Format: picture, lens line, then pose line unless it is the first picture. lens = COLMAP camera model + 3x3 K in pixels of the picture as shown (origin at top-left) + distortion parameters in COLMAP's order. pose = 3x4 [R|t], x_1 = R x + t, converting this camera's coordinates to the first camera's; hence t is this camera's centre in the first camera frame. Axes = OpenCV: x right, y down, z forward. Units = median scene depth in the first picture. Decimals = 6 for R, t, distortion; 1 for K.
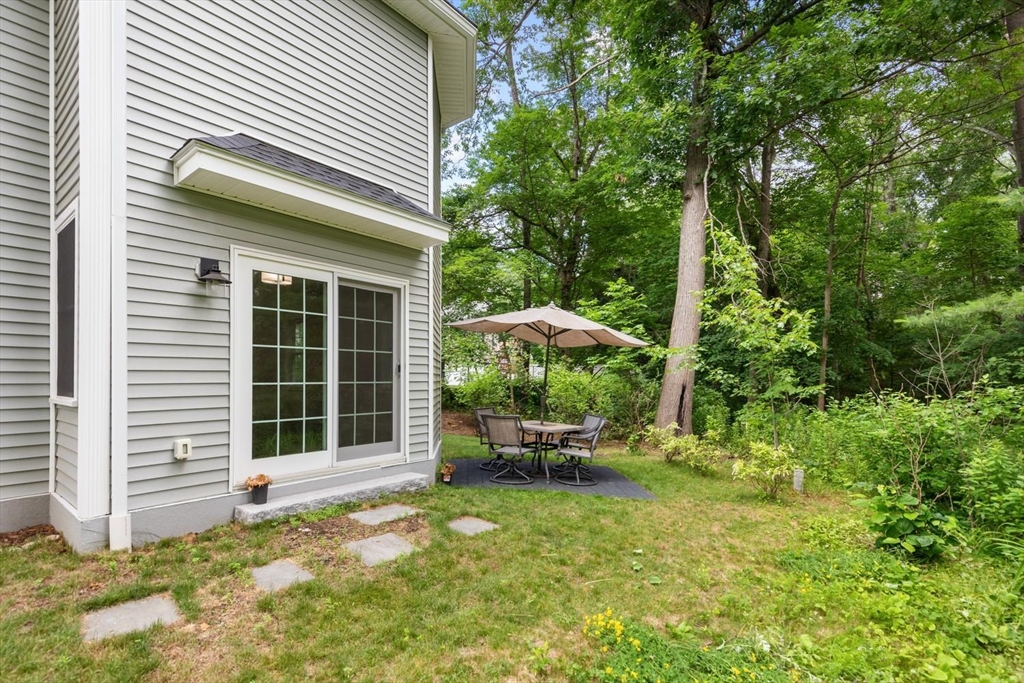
lens RADIAL K [[486.2, 0, 510.9], [0, 486.2, 380.3], [0, 0, 1]] dist [0.000060, -0.000031]
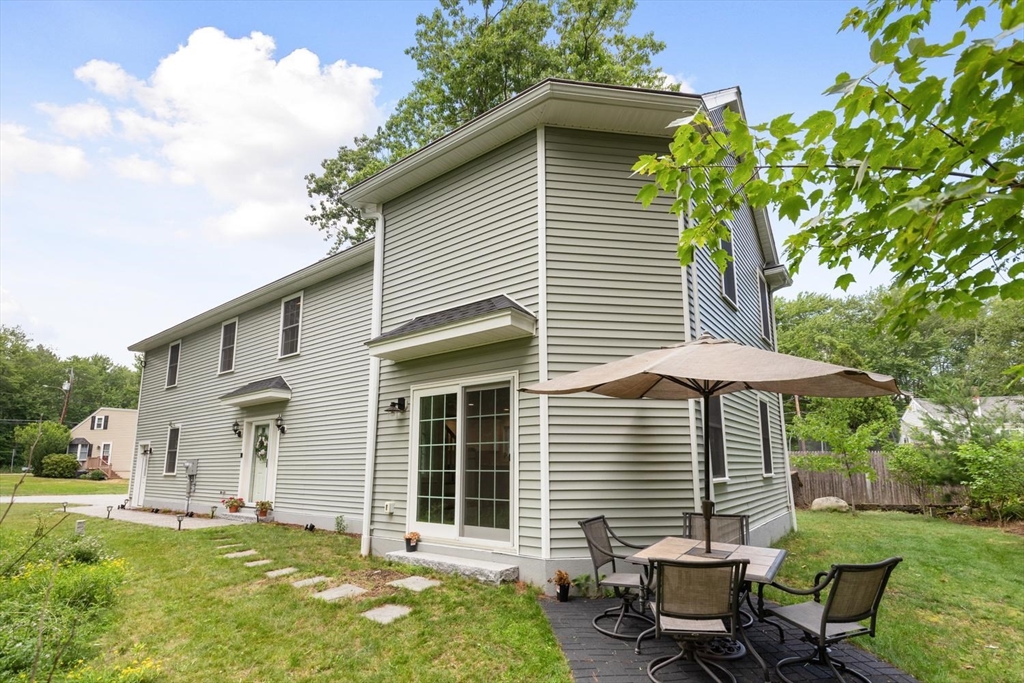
lens RADIAL K [[486.2, 0, 510.9], [0, 486.2, 380.3], [0, 0, 1]] dist [0.000060, -0.000031]
pose [[0.032423, -0.171439, -0.984661, 0.940583], [-0.001974, 0.985166, -0.171592, -0.009181], [0.999472, 0.007507, 0.031603, 1.118692]]
